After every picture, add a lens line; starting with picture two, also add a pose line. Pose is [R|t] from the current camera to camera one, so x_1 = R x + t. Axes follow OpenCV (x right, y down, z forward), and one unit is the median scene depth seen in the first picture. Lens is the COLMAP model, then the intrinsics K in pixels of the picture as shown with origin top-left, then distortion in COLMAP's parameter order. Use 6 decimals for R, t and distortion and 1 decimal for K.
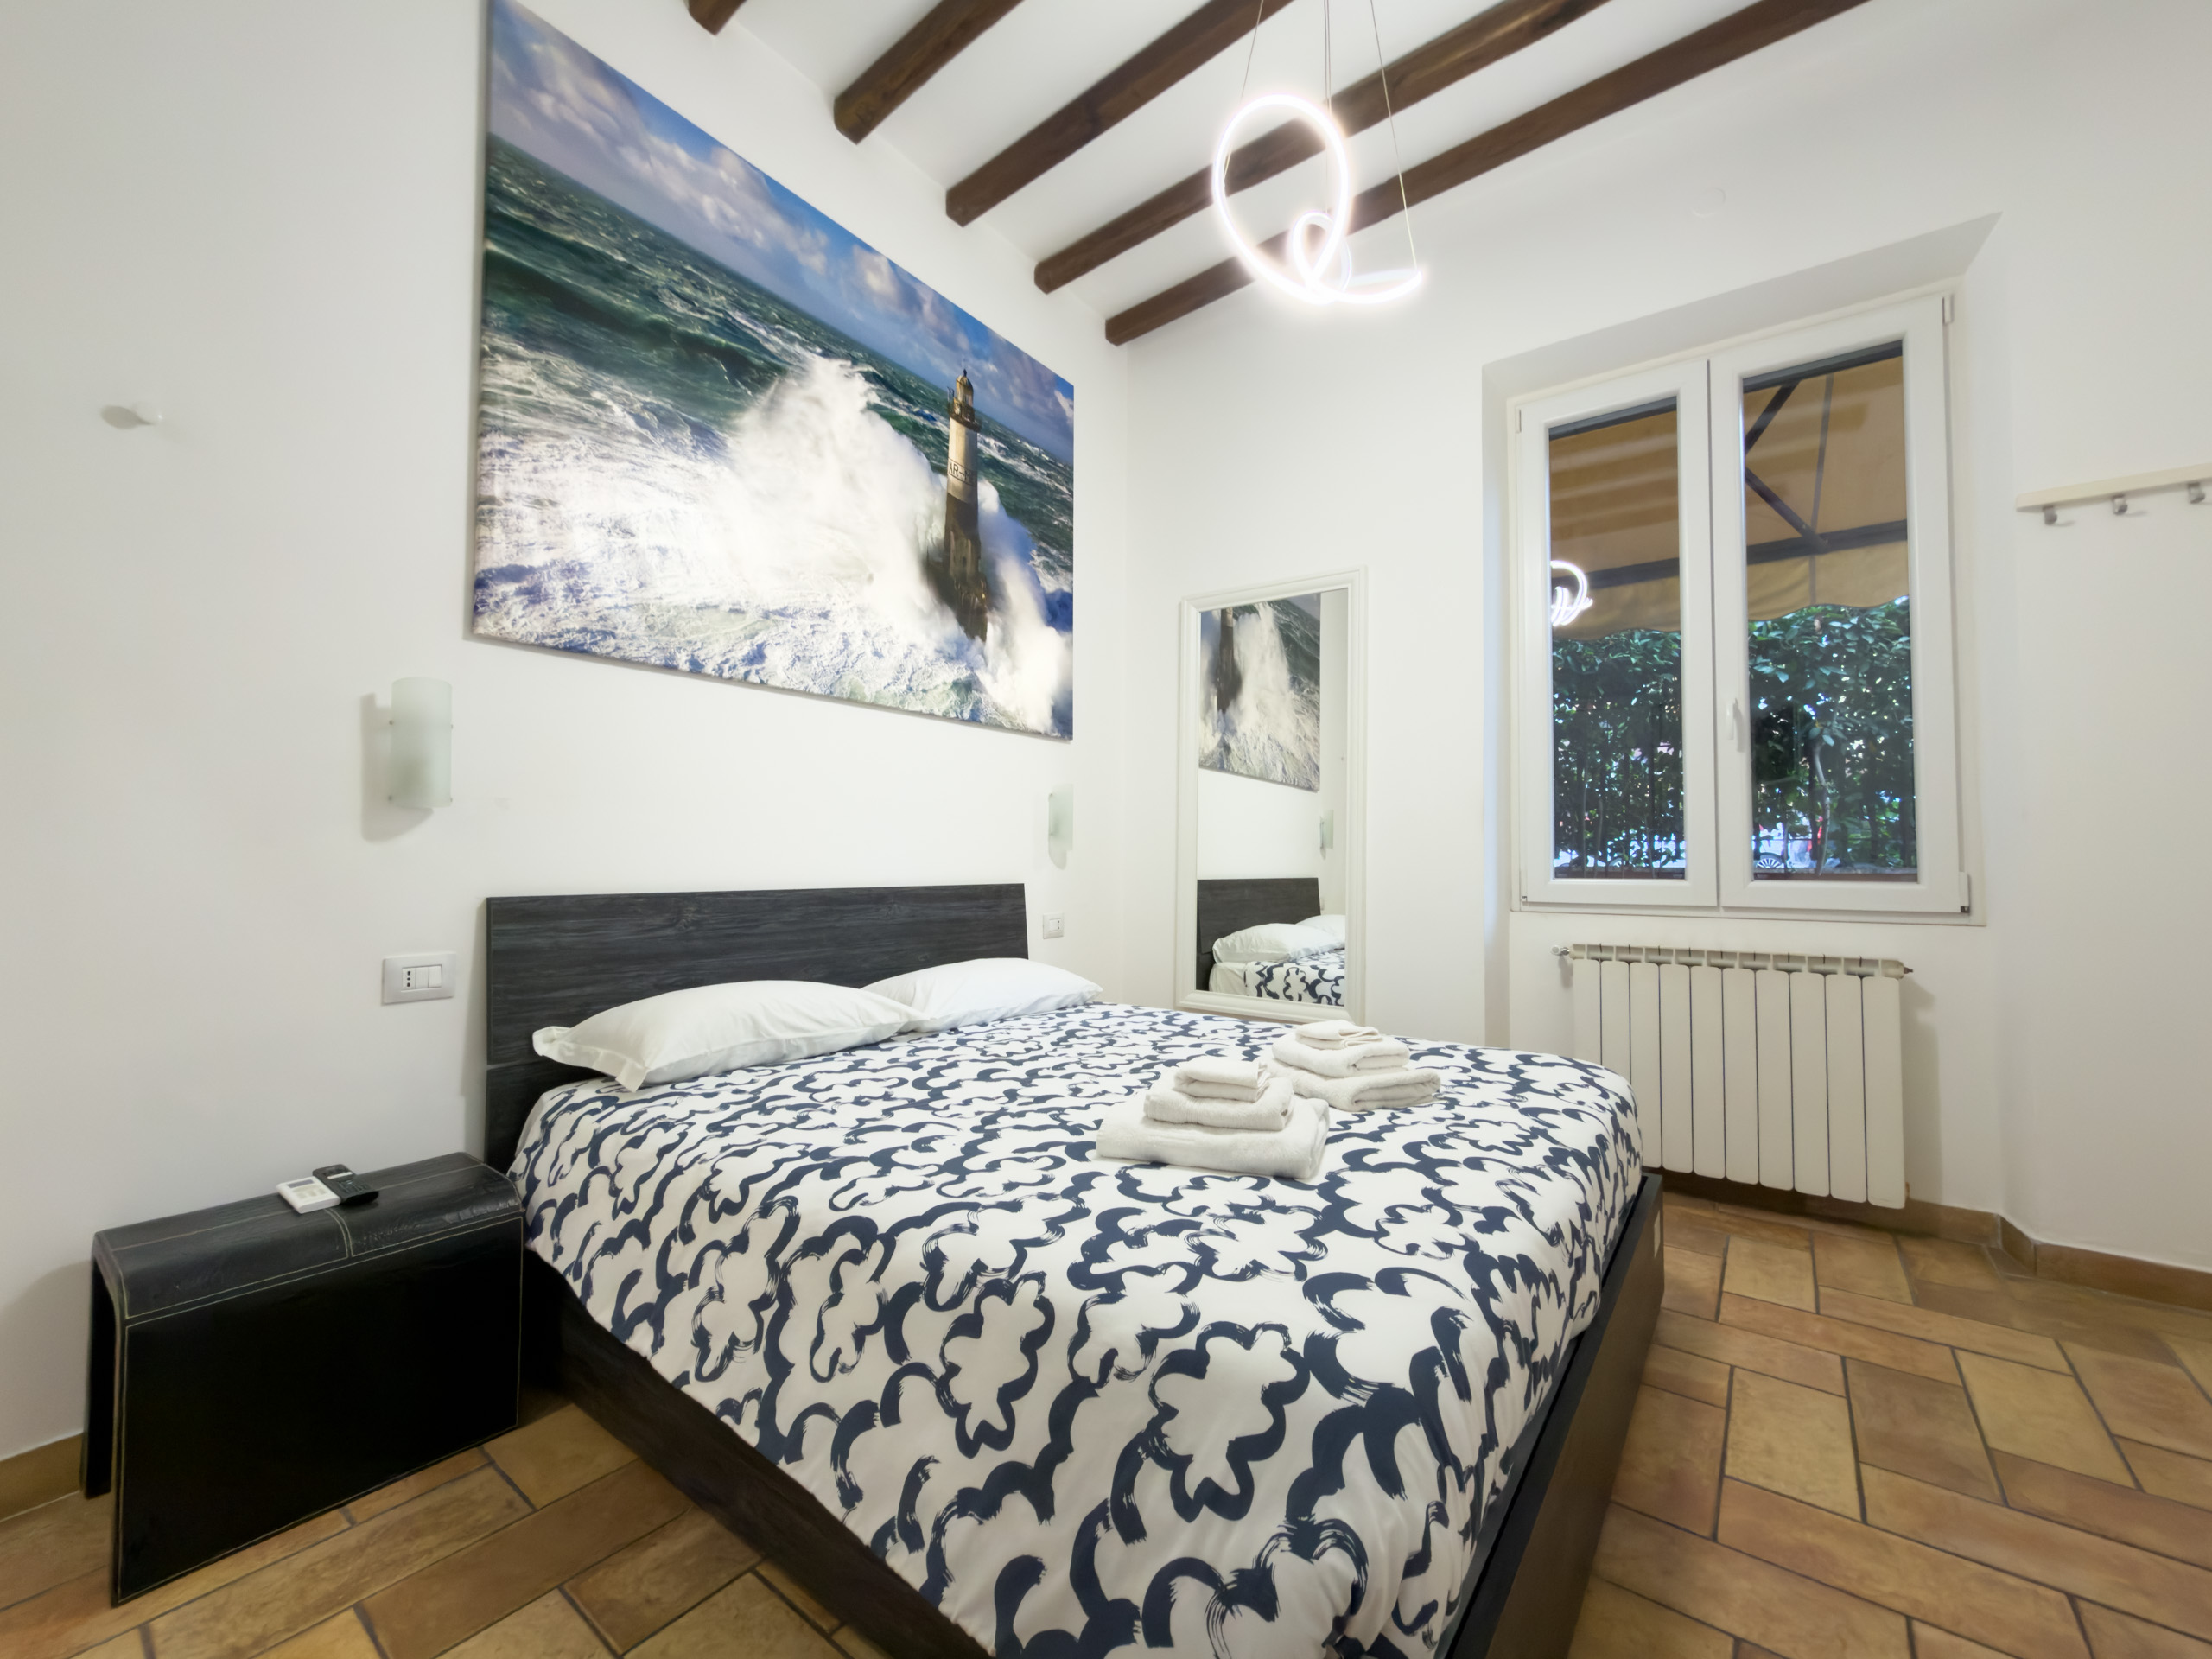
lens RADIAL K [[887.4, 0, 1108.8], [0, 887.4, 838.9], [0, 0, 1]] dist [-0.000276, -0.000260]
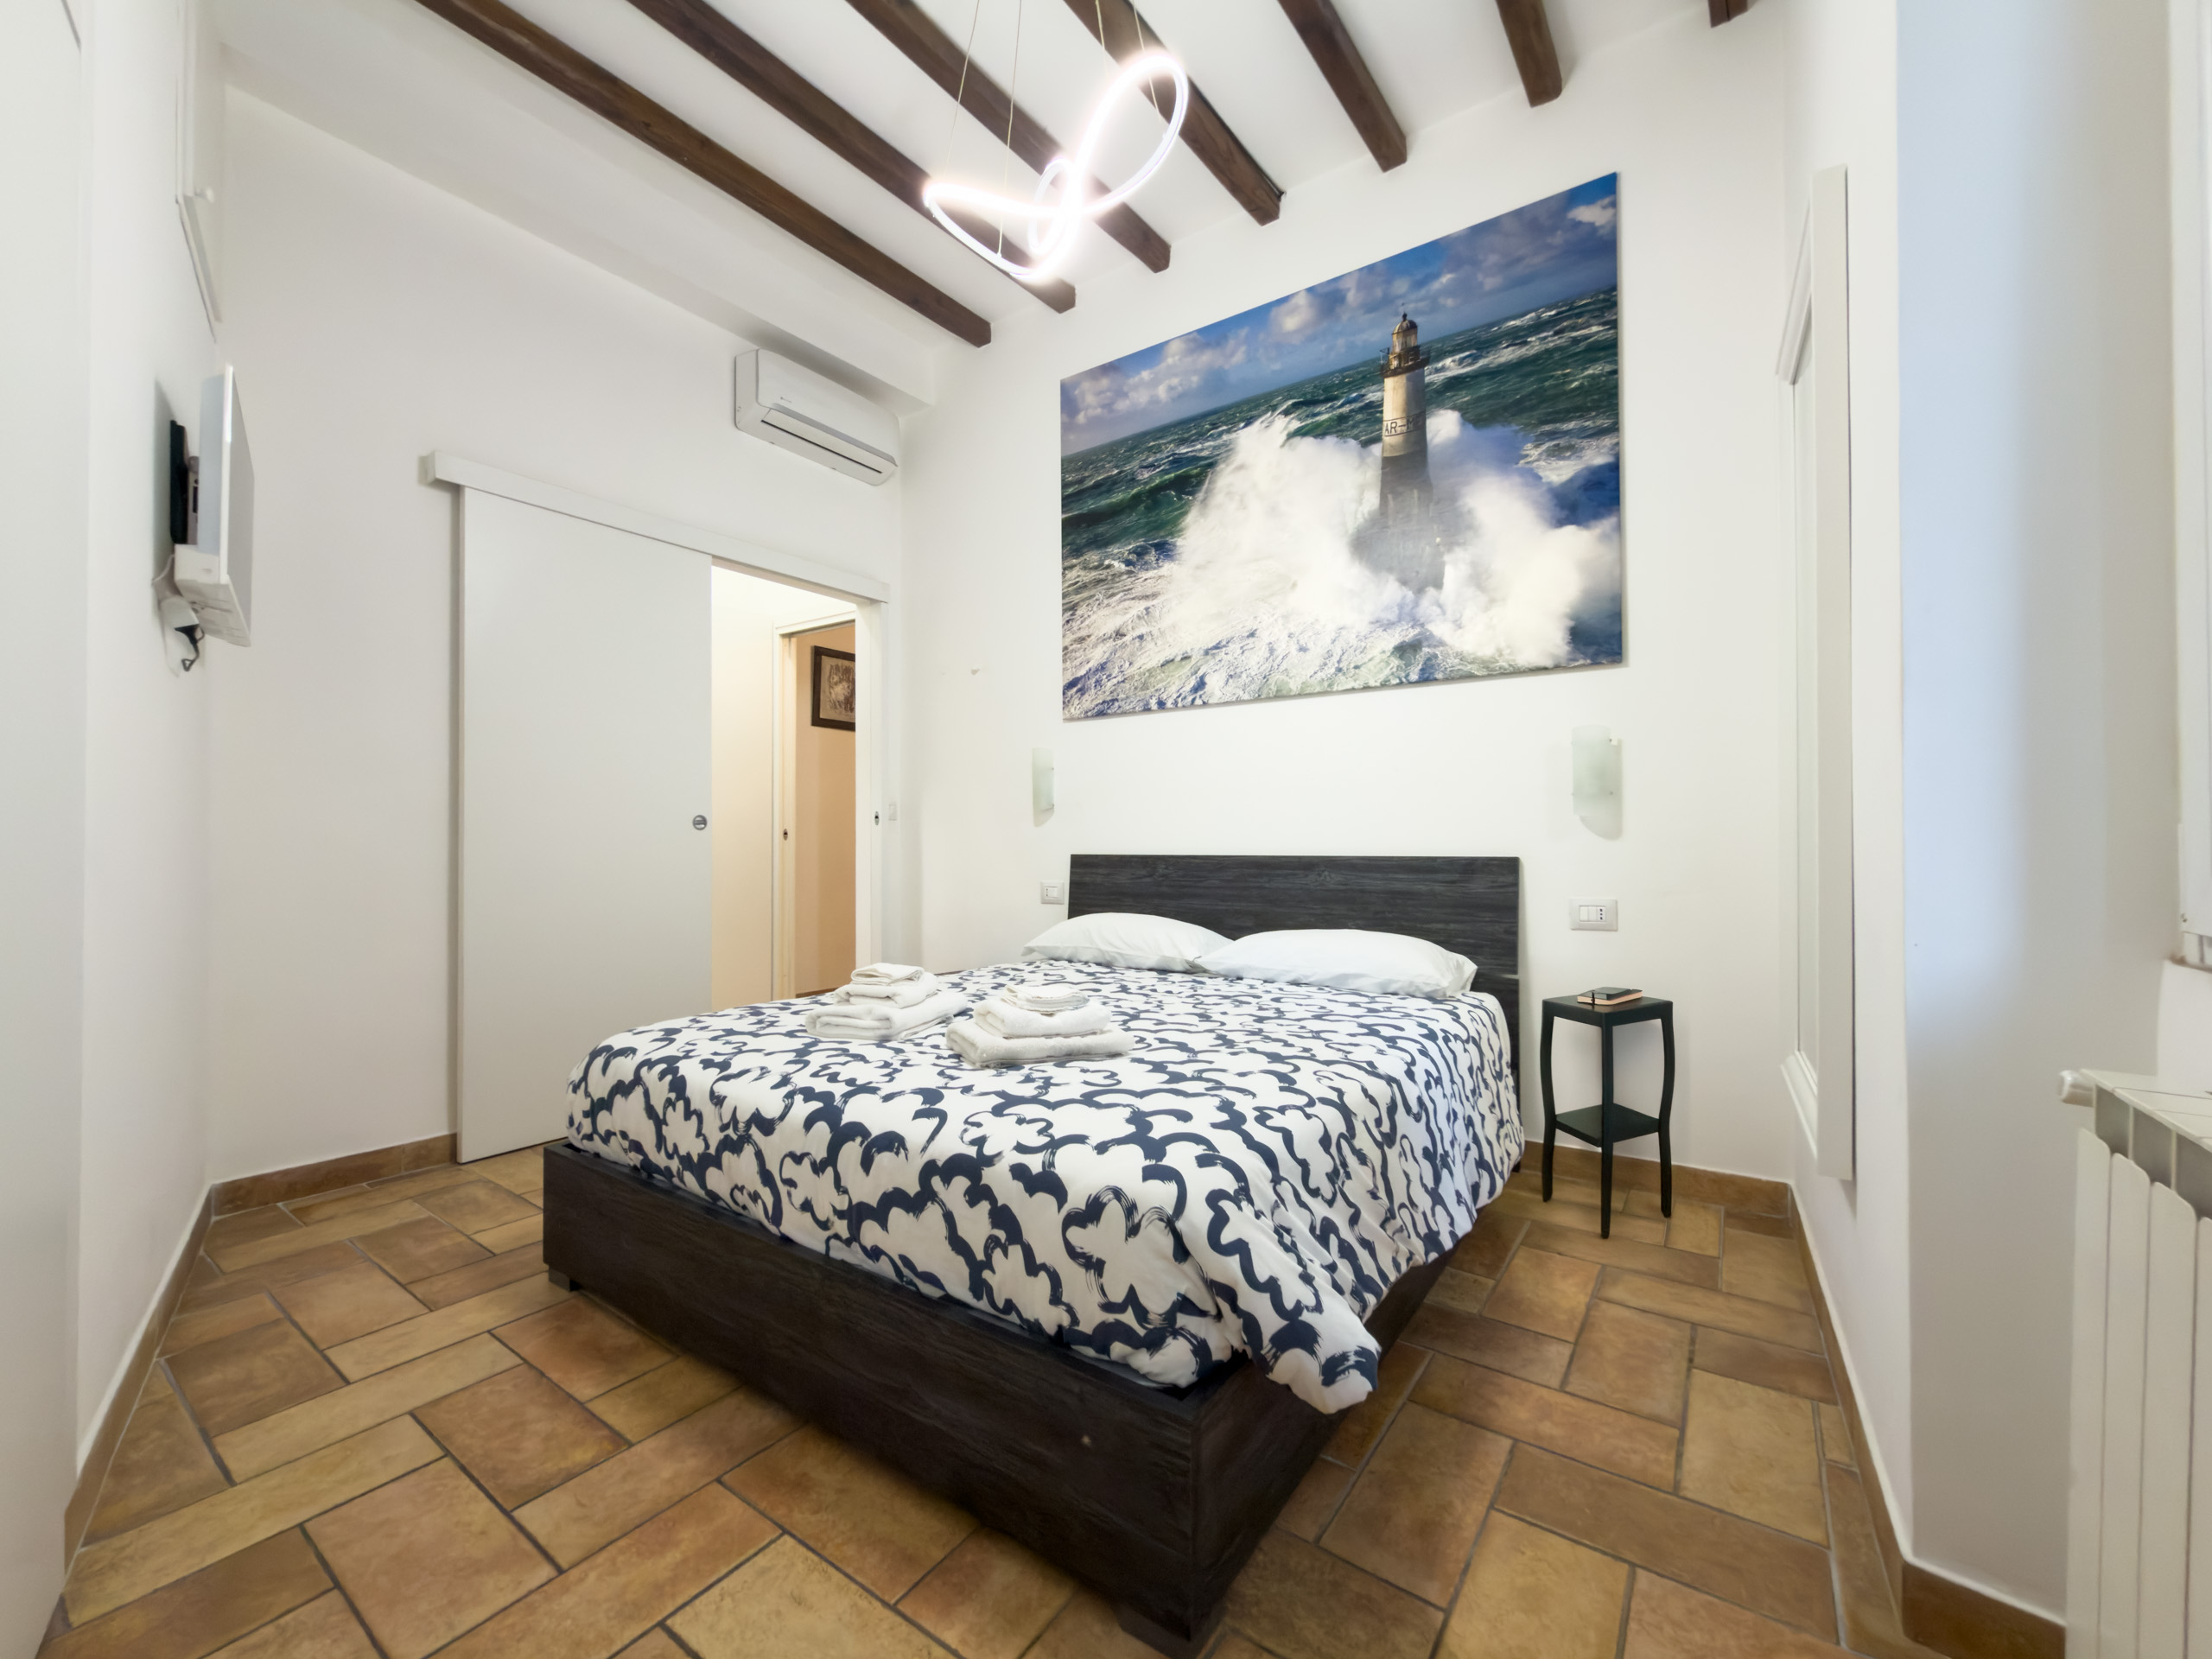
lens RADIAL K [[887.4, 0, 1113.0], [0, 887.4, 835.8], [0, 0, 1]] dist [-0.000276, -0.000260]
pose [[0.038528, -0.012059, -0.999185, 0.873048], [0.027609, 0.999558, -0.010999, 0.035346], [0.998876, -0.027163, 0.038844, 0.724118]]
